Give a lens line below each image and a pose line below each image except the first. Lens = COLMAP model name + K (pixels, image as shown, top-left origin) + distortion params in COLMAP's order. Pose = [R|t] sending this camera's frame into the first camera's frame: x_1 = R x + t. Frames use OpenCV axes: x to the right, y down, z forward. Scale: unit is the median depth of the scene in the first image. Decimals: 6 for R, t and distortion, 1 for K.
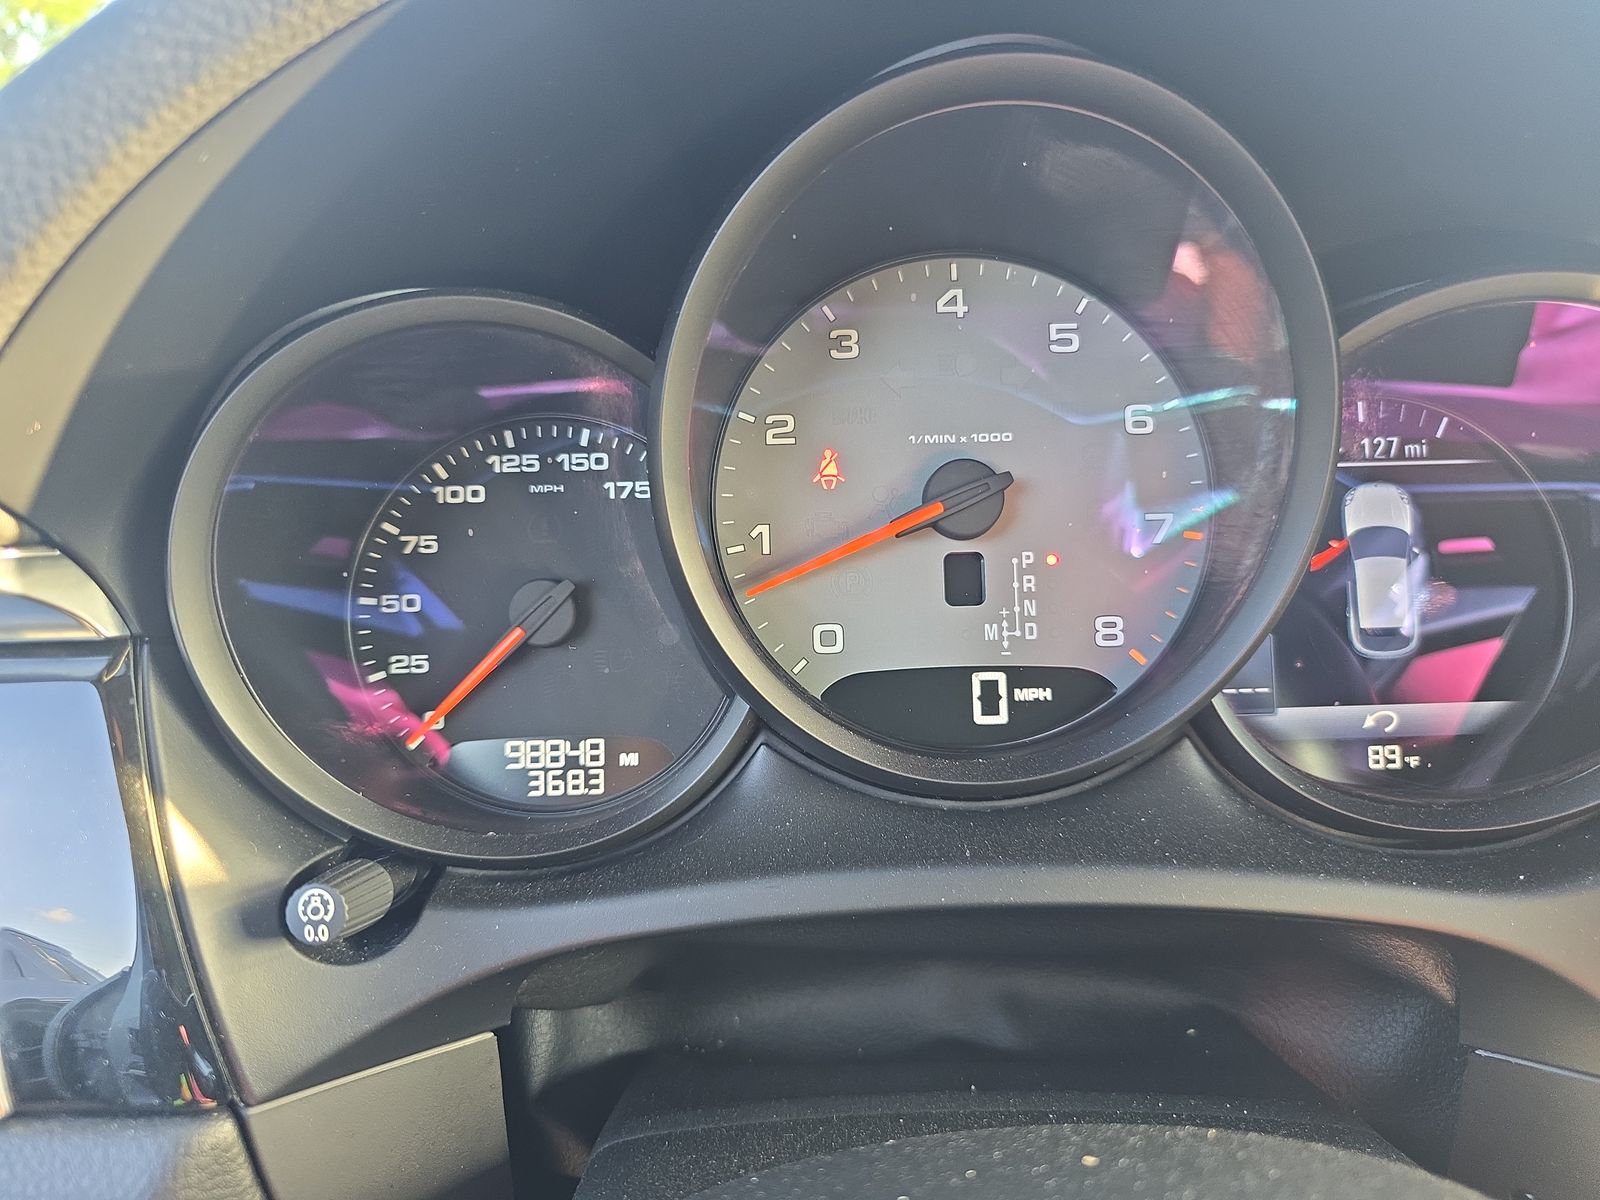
lens RADIAL K [[1090.8, 0, 805.1], [0, 1090.8, 585.9], [0, 0, 1]] dist [-0.002875, -0.003651]
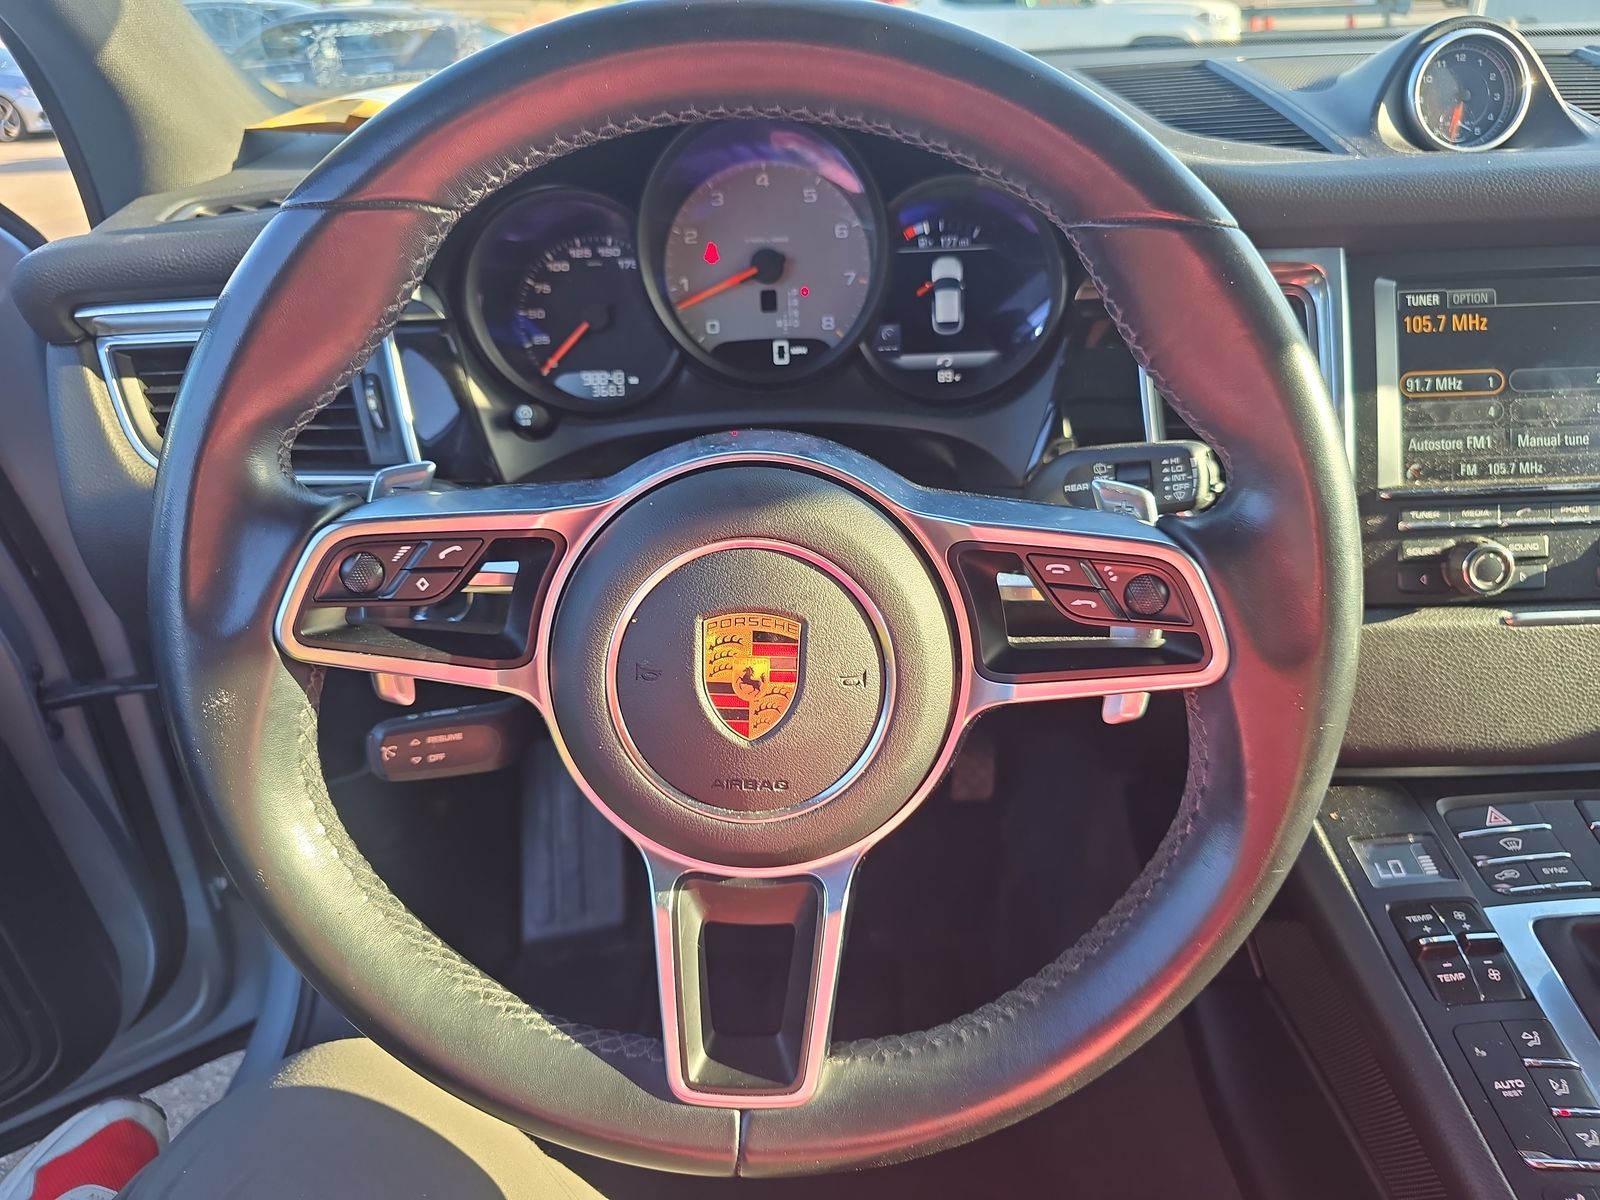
lens RADIAL K [[1090.8, 0, 805.1], [0, 1090.8, 585.9], [0, 0, 1]] dist [-0.002875, -0.003651]
pose [[0.999326, 0.000844, -0.036695, 0.311639], [0.006687, 0.978816, 0.204635, 0.115719], [0.036090, -0.204742, 0.978150, -1.461245]]
